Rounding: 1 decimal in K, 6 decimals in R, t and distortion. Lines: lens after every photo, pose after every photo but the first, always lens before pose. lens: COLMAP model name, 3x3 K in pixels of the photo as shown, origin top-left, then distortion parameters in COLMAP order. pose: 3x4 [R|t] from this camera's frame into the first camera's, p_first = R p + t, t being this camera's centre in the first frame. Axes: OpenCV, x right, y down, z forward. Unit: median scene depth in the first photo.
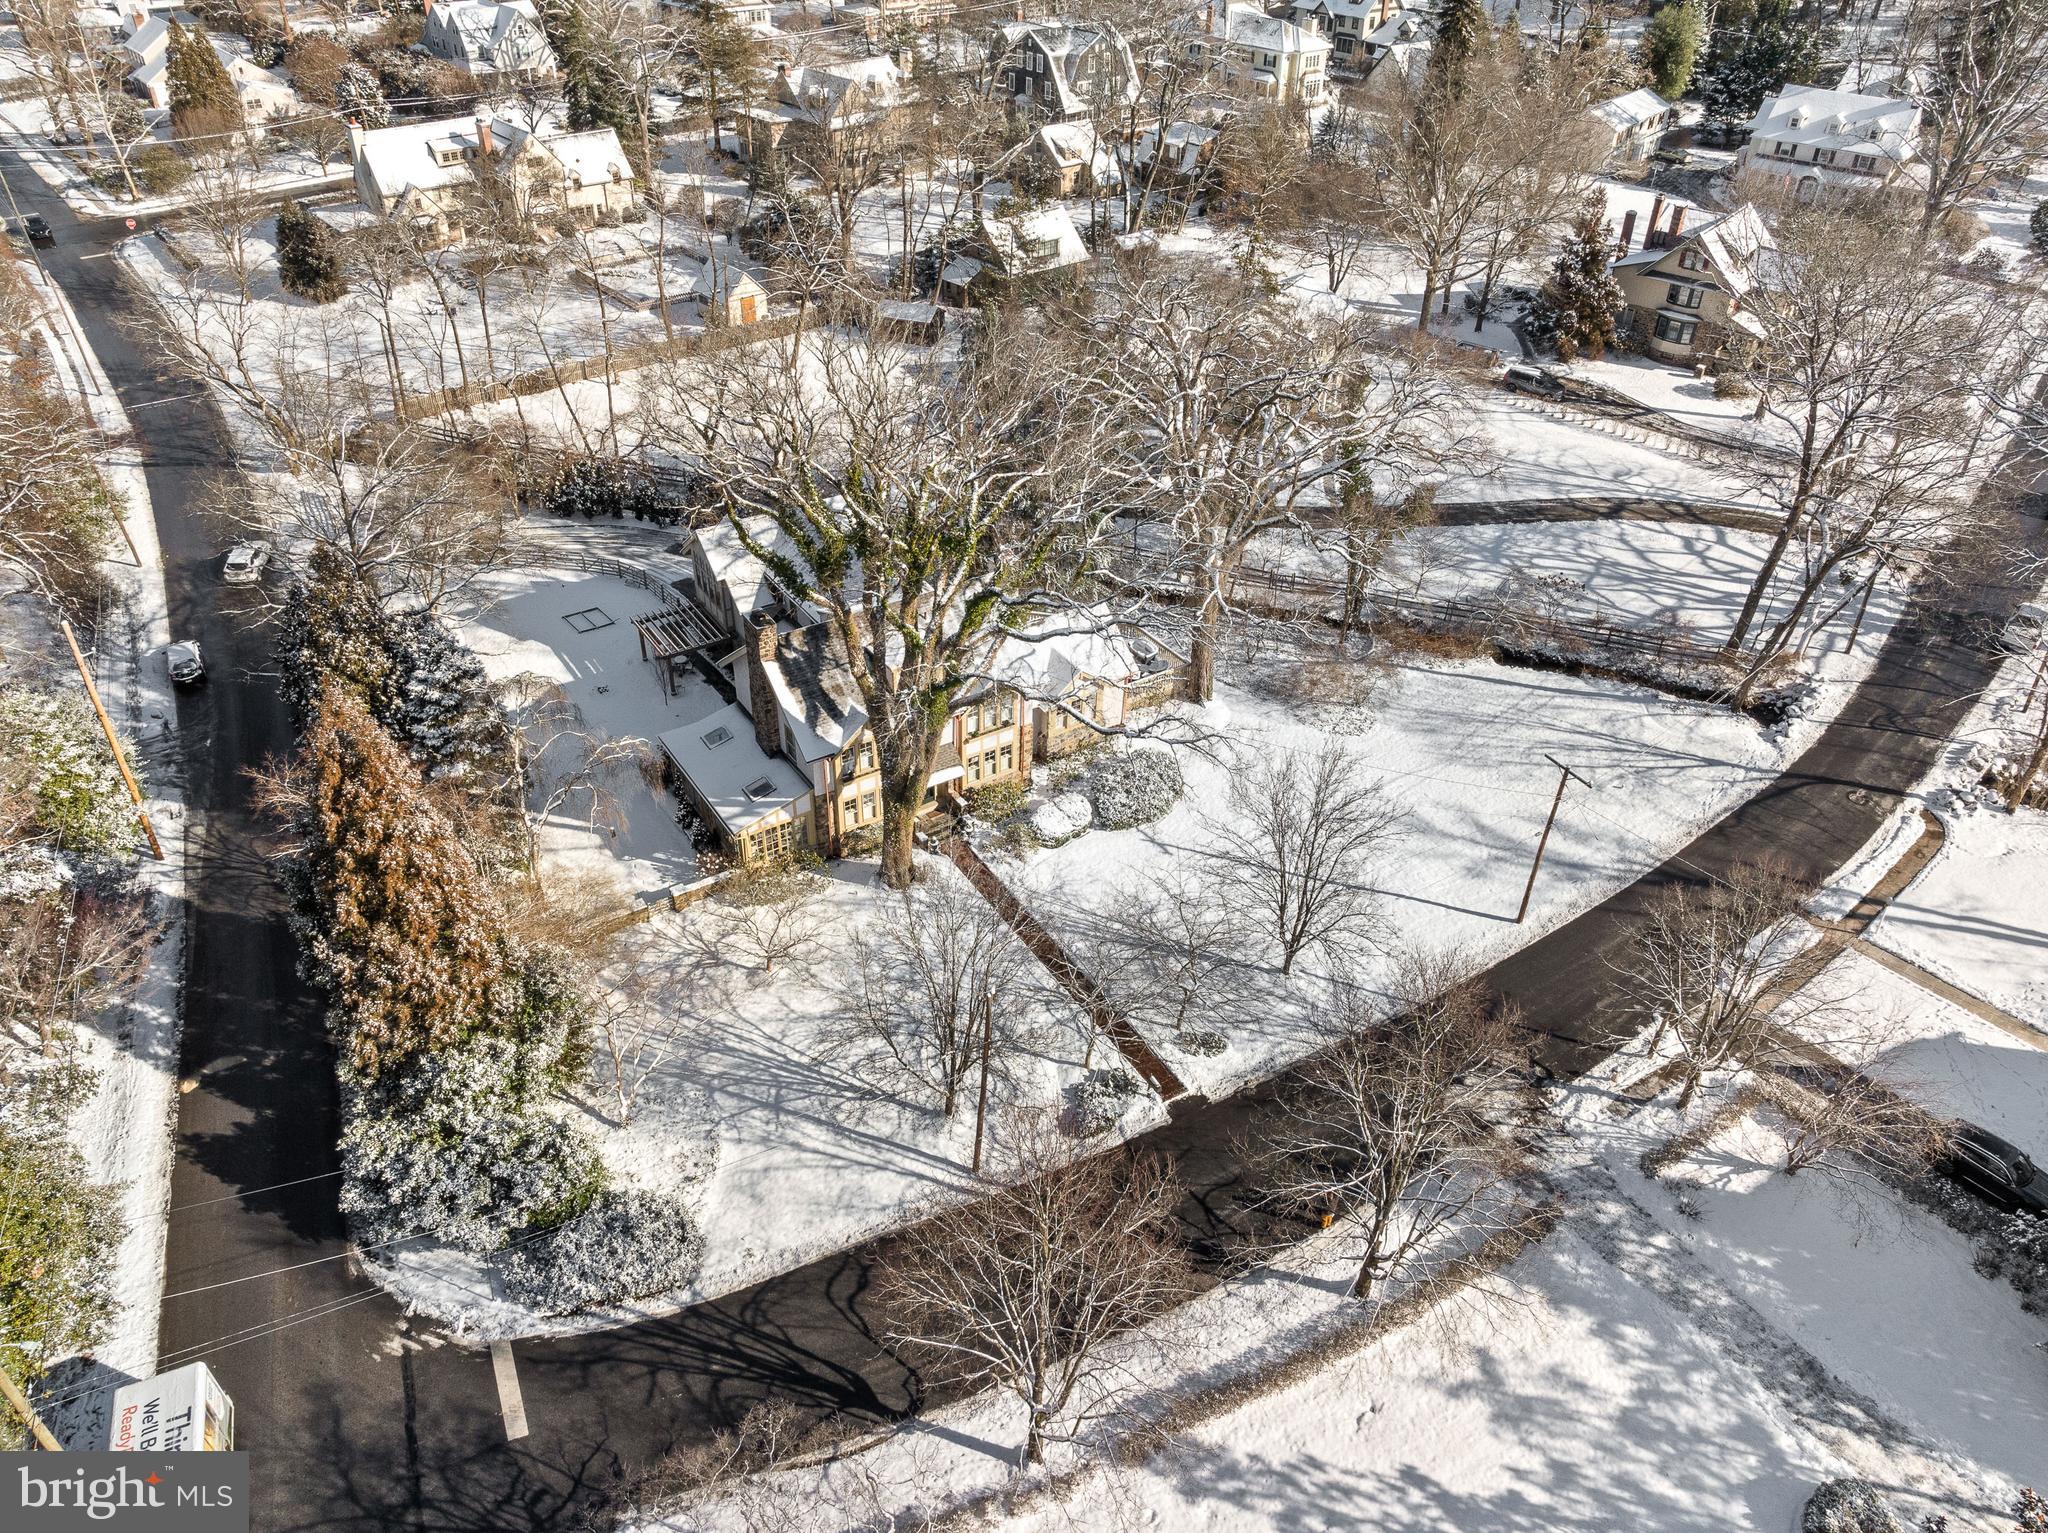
lens RADIAL K [[1441.3, 0, 1022.9], [0, 1441.3, 756.3], [0, 0, 1]] dist [-0.041251, 0.004293]
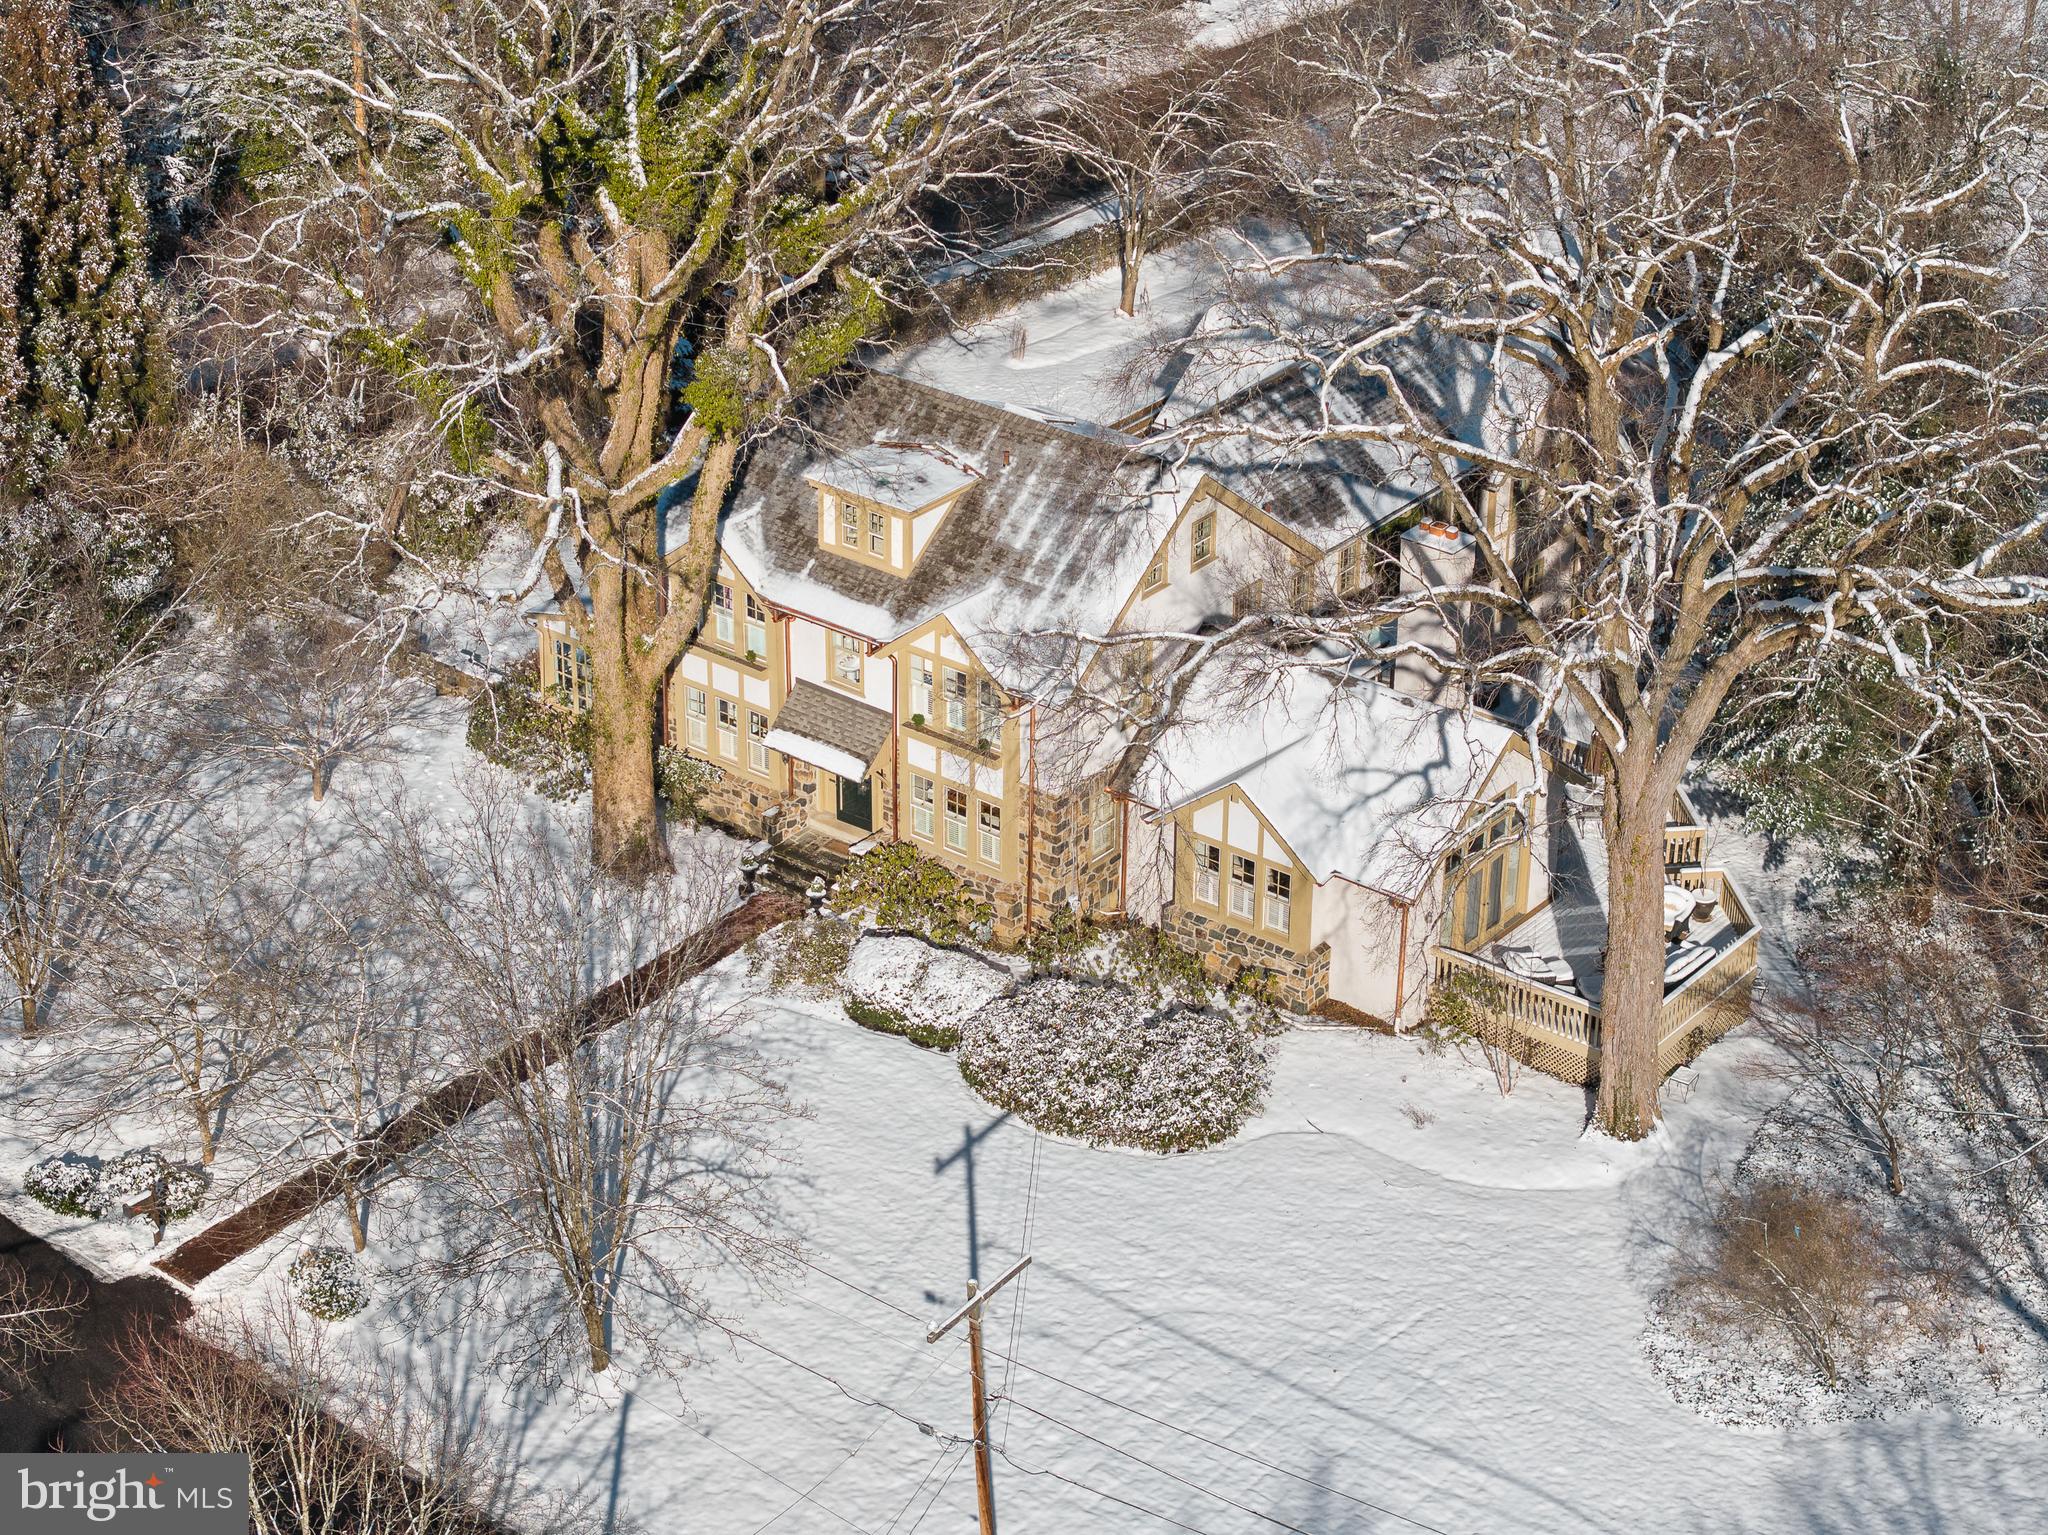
lens RADIAL K [[4166.7, 0, 1024.0], [0, 4166.7, 767.5], [0, 0, 1]] dist [-0.205574, 1.471035]
pose [[0.327721, 0.430318, -0.841086, 1.091038], [-0.551469, 0.809982, 0.199530, -0.284968], [0.767125, 0.398443, 0.502755, 0.376646]]
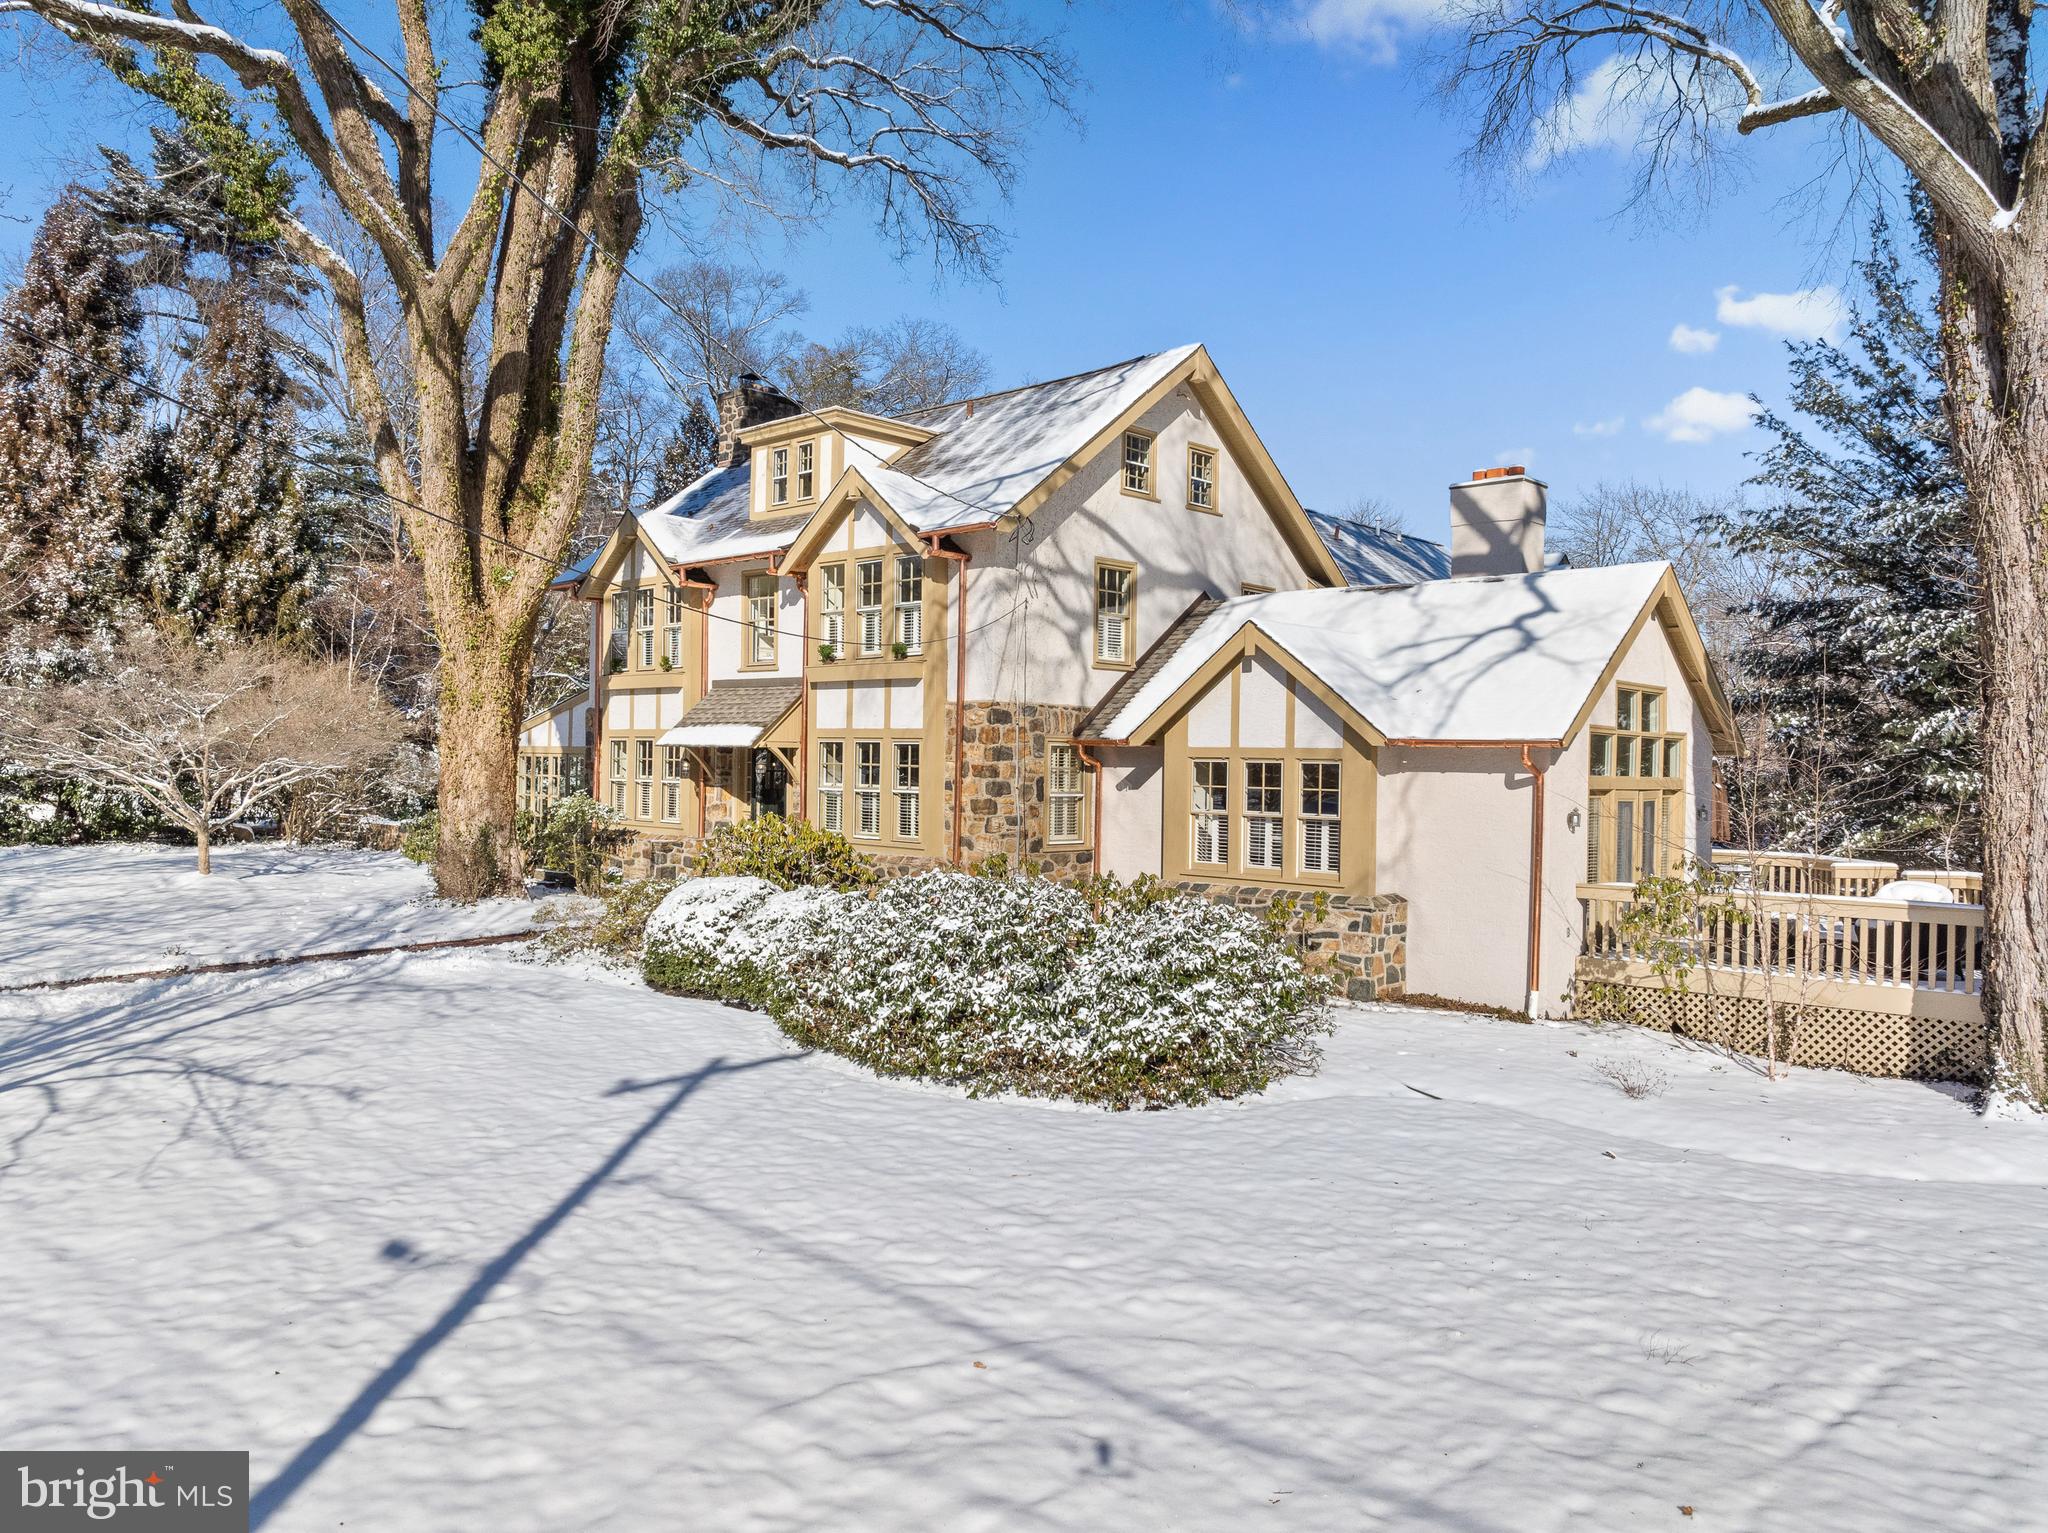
lens RADIAL K [[1448.7, 0, 1024.0], [0, 1448.7, 766.5], [0, 0, 1]] dist [-0.041835, 0.007803]
pose [[0.233029, -0.013726, -0.972373, 0.316037], [-0.574498, 0.804823, -0.149039, 0.030538], [0.784634, 0.593356, 0.179662, 0.997704]]
